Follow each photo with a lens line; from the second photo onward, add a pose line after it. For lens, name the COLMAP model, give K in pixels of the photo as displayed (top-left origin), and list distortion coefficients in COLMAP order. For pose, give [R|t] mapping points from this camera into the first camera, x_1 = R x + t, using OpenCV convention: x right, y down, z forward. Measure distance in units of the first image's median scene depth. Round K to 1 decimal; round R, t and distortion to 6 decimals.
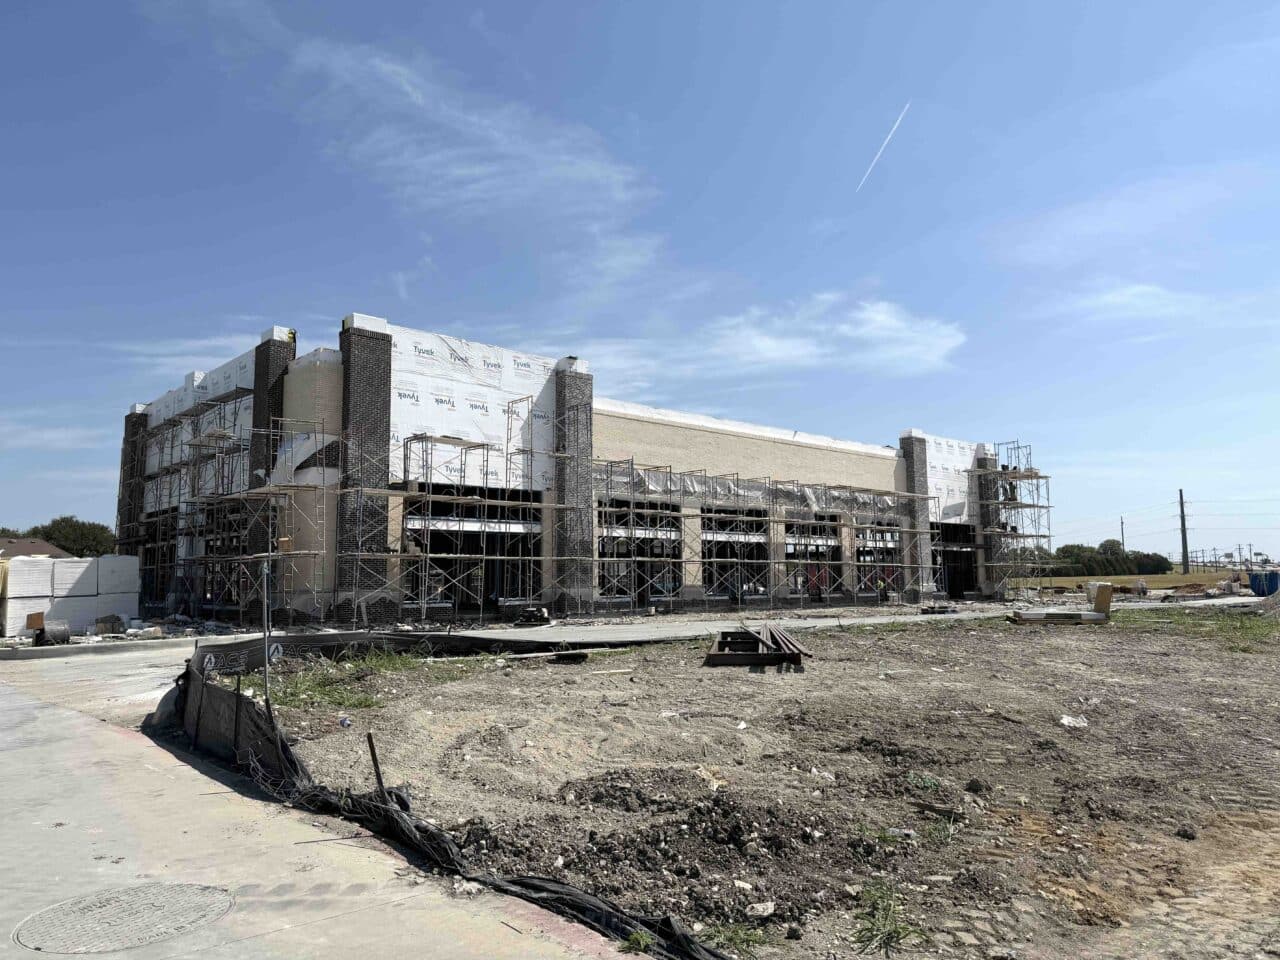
lens RADIAL K [[902.5, 0, 641.2], [0, 902.5, 496.4], [0, 0, 1]] dist [0.119387, -0.171060]
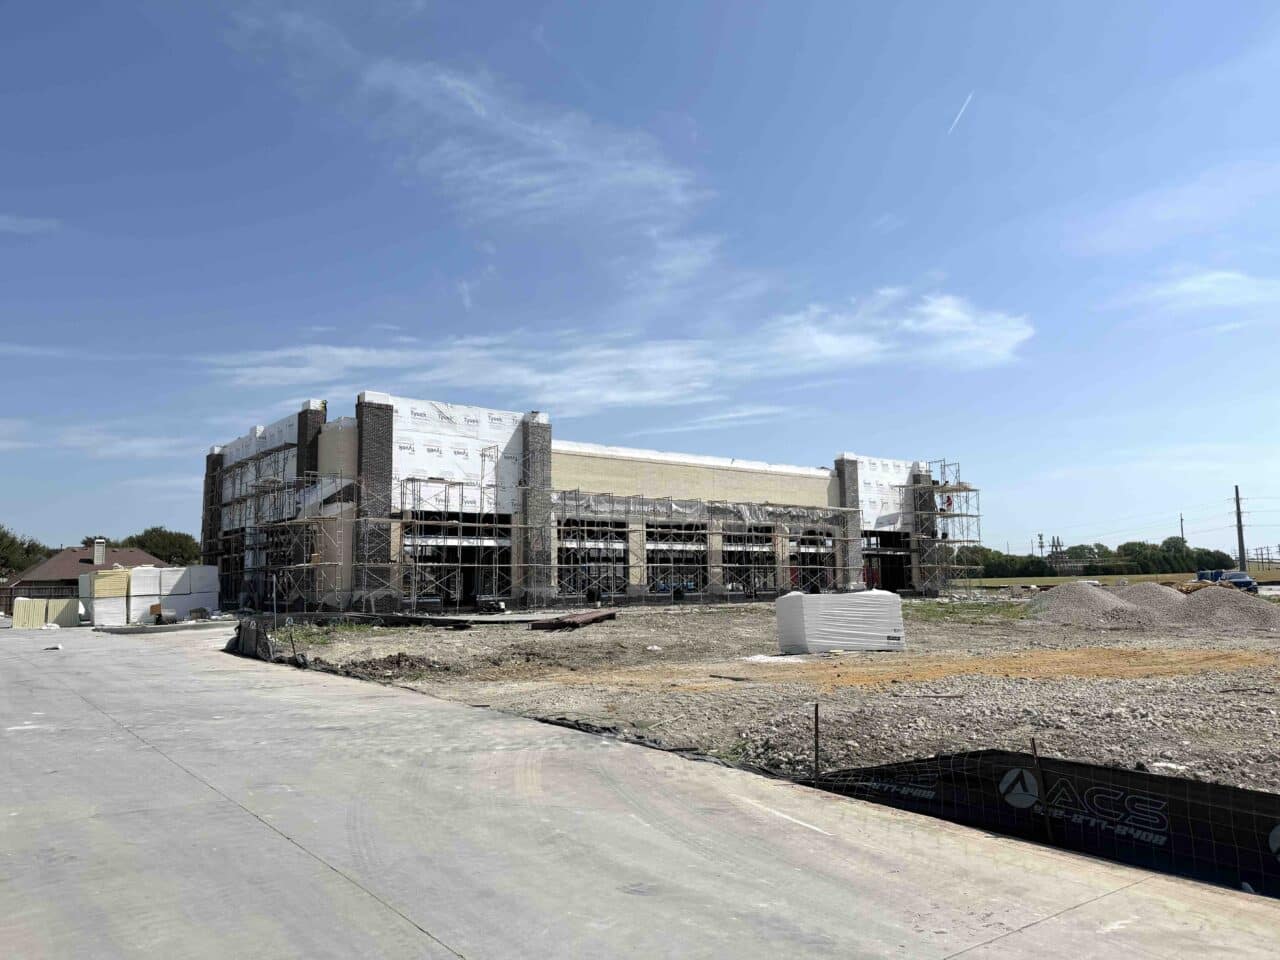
lens RADIAL K [[899.4, 0, 640.0], [0, 899.4, 480.0], [0, 0, 1]] dist [0.118602, -0.167287]
pose [[0.997504, -0.012059, -0.069579, 0.150756], [0.010821, 0.999777, -0.018141, -0.026337], [0.069783, 0.017343, 0.997411, -0.267099]]
